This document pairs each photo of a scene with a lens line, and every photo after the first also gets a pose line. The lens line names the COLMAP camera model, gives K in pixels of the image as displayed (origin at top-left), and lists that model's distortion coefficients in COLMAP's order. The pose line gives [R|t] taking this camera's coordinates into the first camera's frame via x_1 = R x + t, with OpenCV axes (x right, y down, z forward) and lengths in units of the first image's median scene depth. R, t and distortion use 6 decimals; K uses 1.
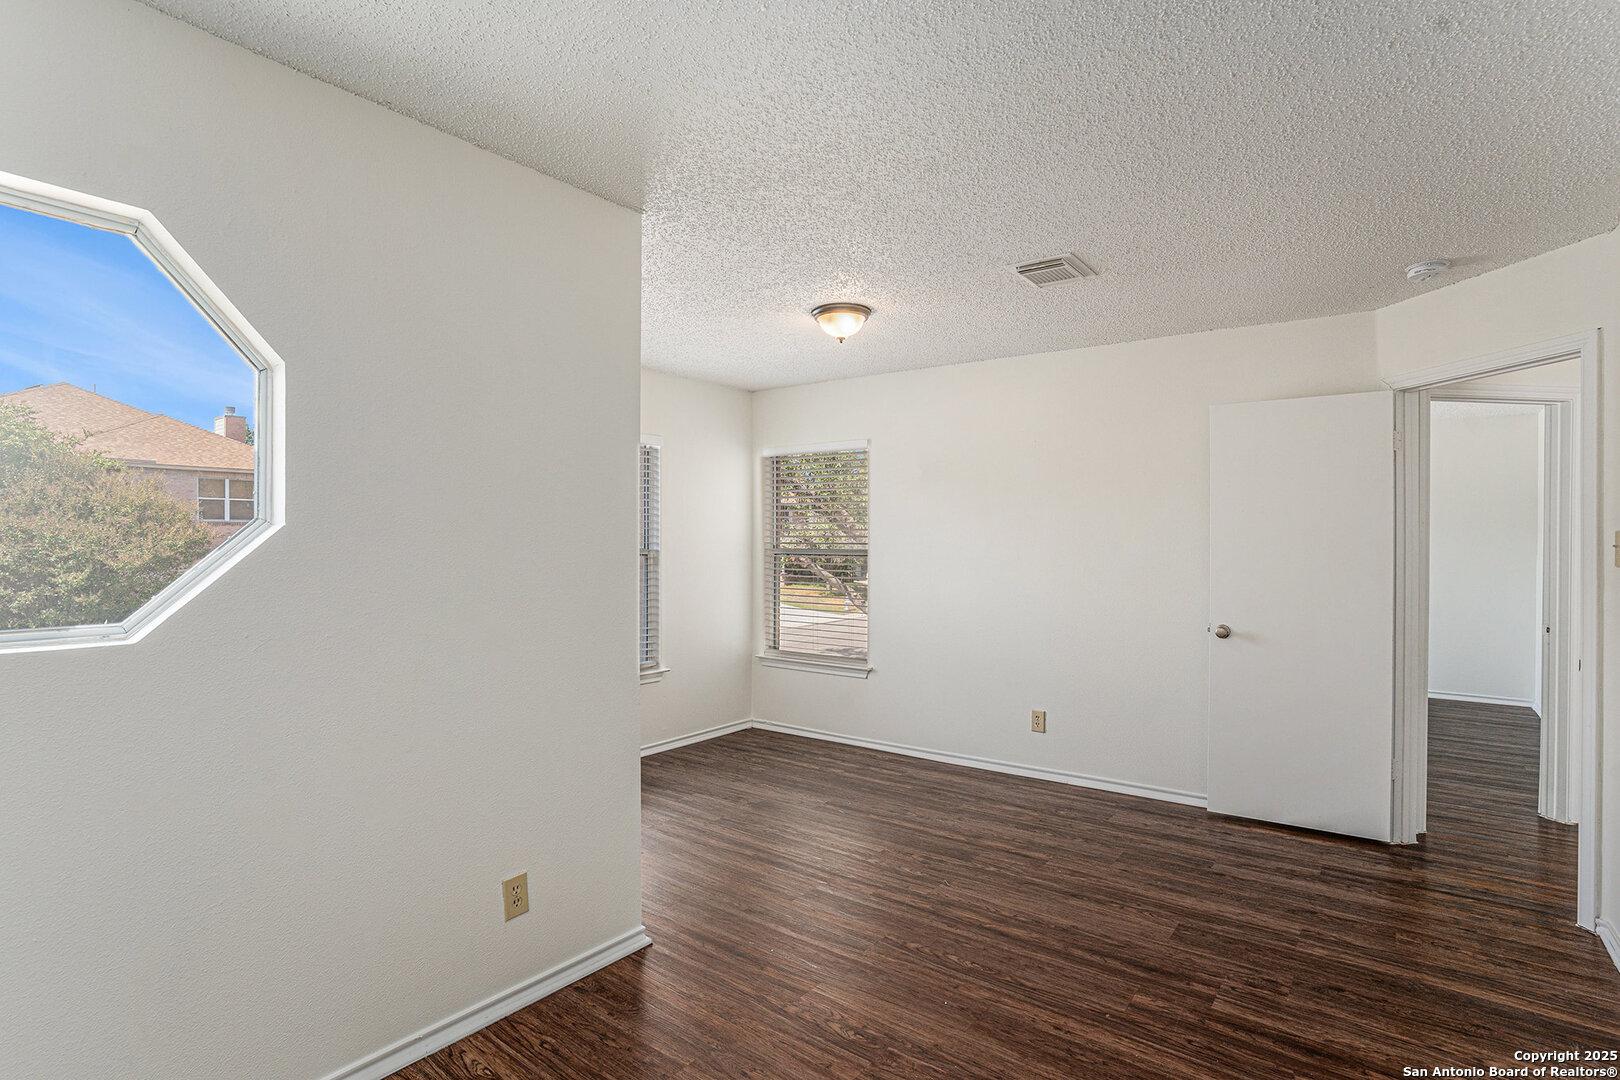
lens RADIAL K [[794.3, 0, 812.3], [0, 794.3, 544.8], [0, 0, 1]] dist [-0.021484, 0.009935]
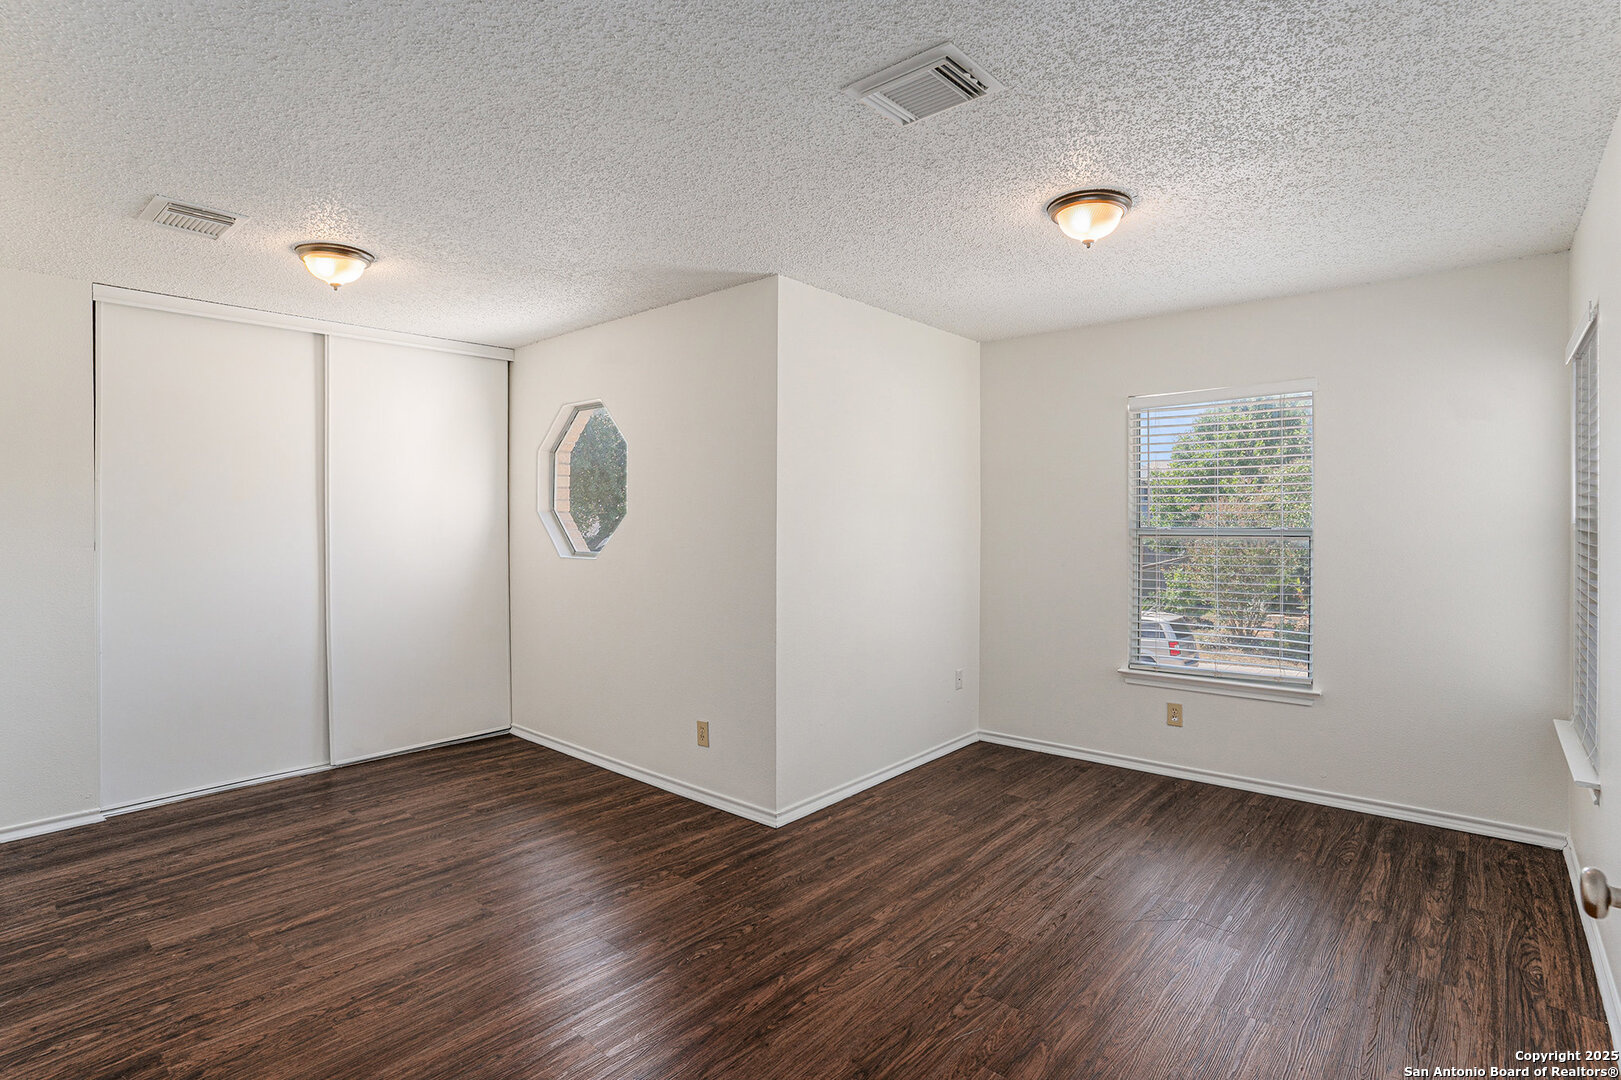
lens RADIAL K [[794.8, 0, 813.0], [0, 794.8, 533.7], [0, 0, 1]] dist [-0.021484, 0.009935]
pose [[-0.050625, 0.013828, -0.998622, 0.600267], [0.004121, 0.999899, 0.013637, 0.001283], [0.998709, -0.003425, -0.050677, 0.618586]]
